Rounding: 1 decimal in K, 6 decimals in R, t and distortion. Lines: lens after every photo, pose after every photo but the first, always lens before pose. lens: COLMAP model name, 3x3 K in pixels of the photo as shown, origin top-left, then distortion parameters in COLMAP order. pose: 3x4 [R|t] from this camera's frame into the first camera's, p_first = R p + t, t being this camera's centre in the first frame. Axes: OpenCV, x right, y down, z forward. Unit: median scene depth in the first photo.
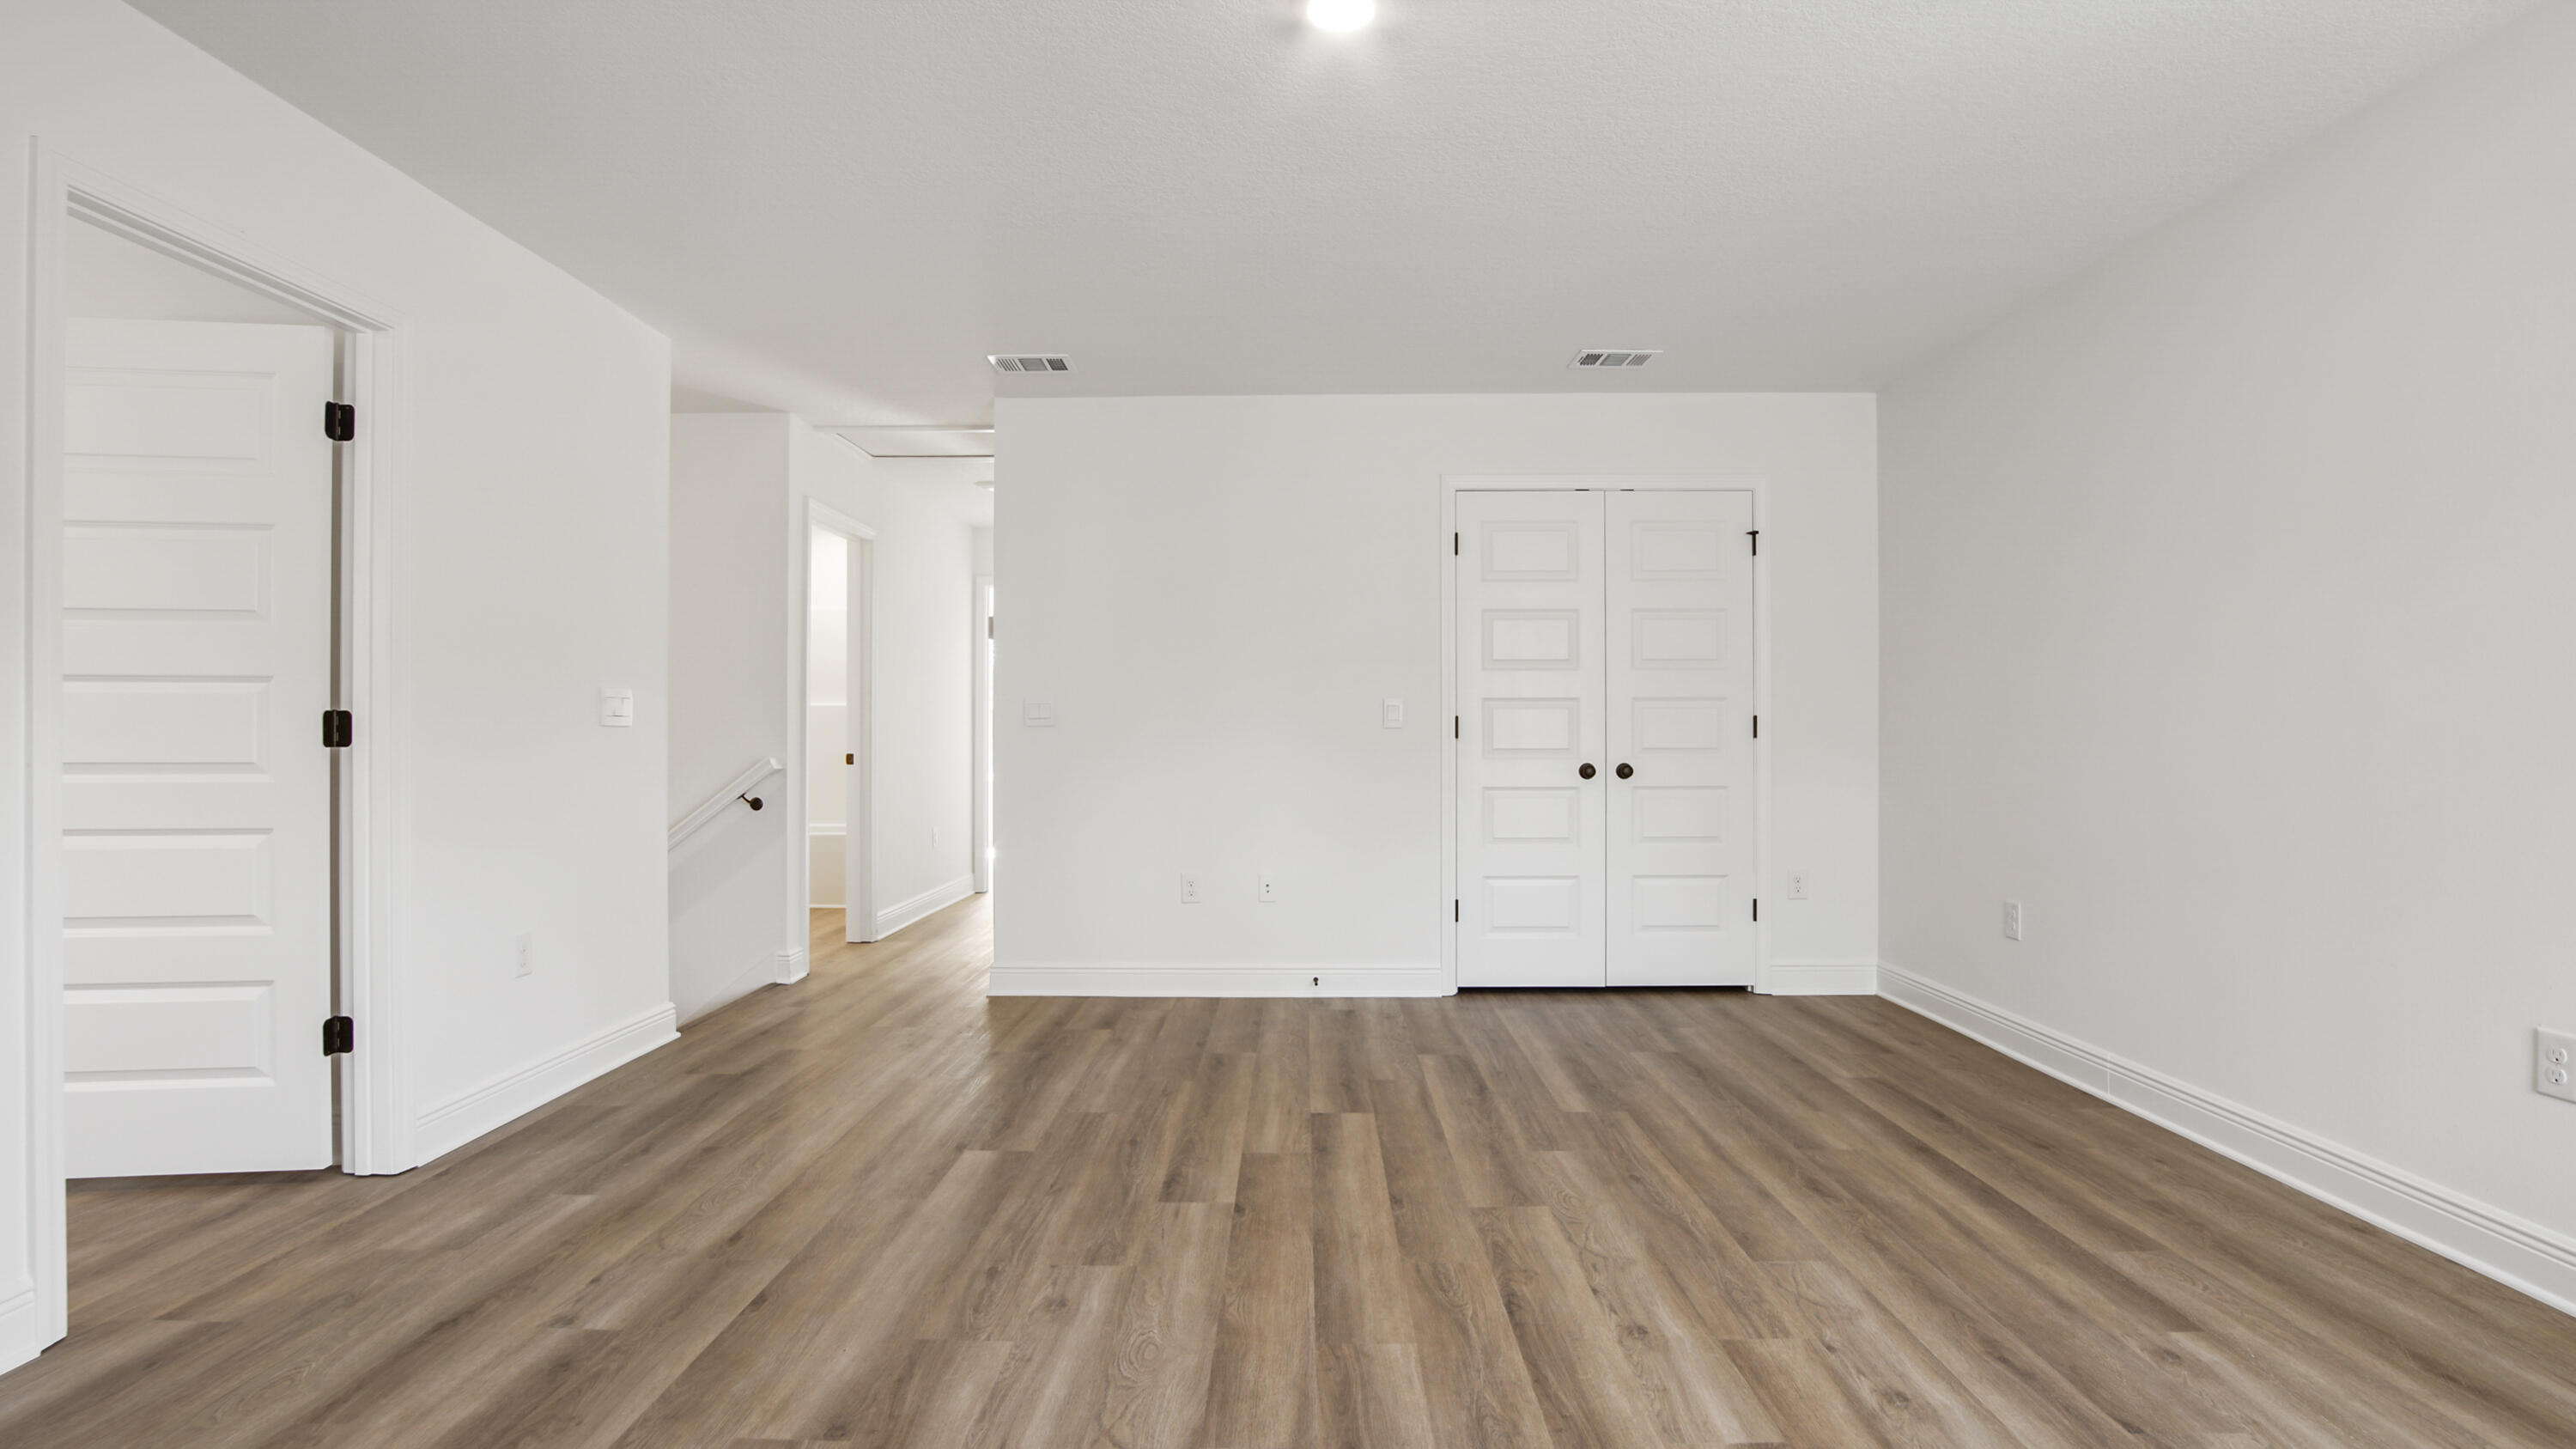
lens RADIAL K [[1172.4, 0, 1288.0], [0, 1172.4, 724.5], [0, 0, 1]] dist [-0.029497, -0.000059]
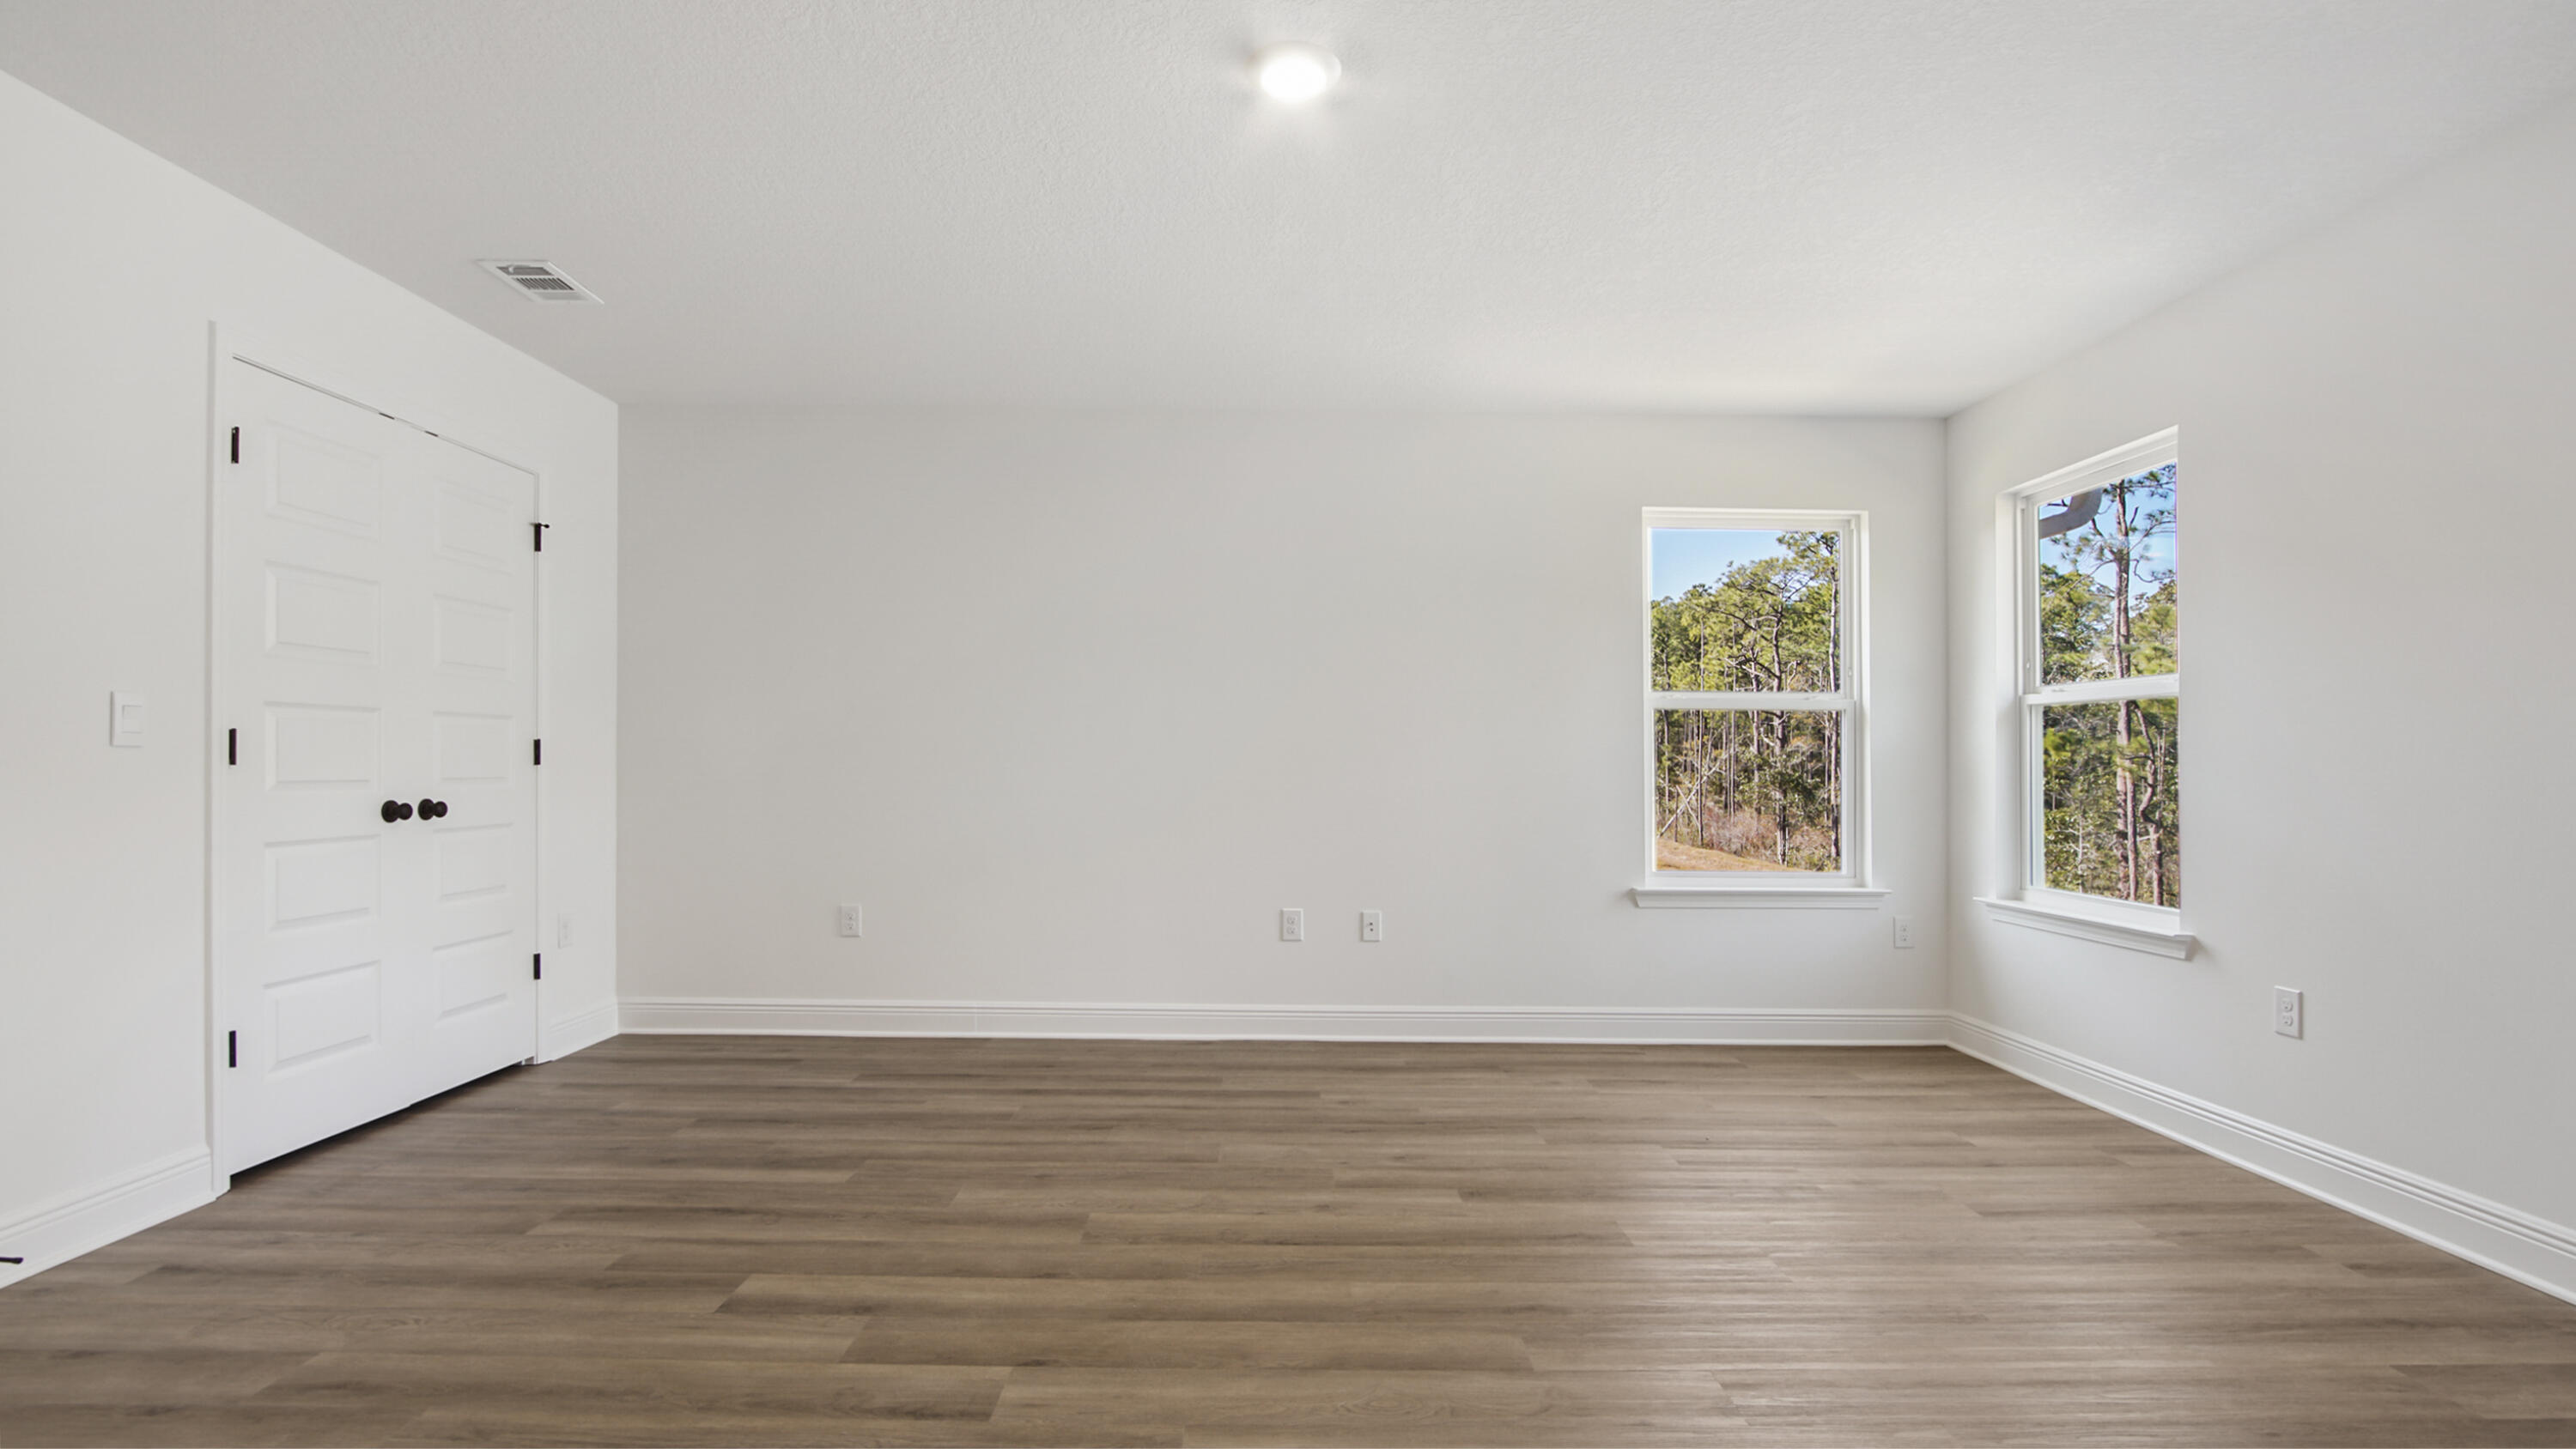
lens RADIAL K [[1172.1, 0, 1288.0], [0, 1172.1, 724.5], [0, 0, 1]] dist [-0.029497, -0.000059]
pose [[-0.015477, 0.038516, 0.999138, -0.983381], [-0.010801, 0.999193, -0.038686, 0.017327], [-0.999822, -0.011391, -0.015048, 0.989770]]
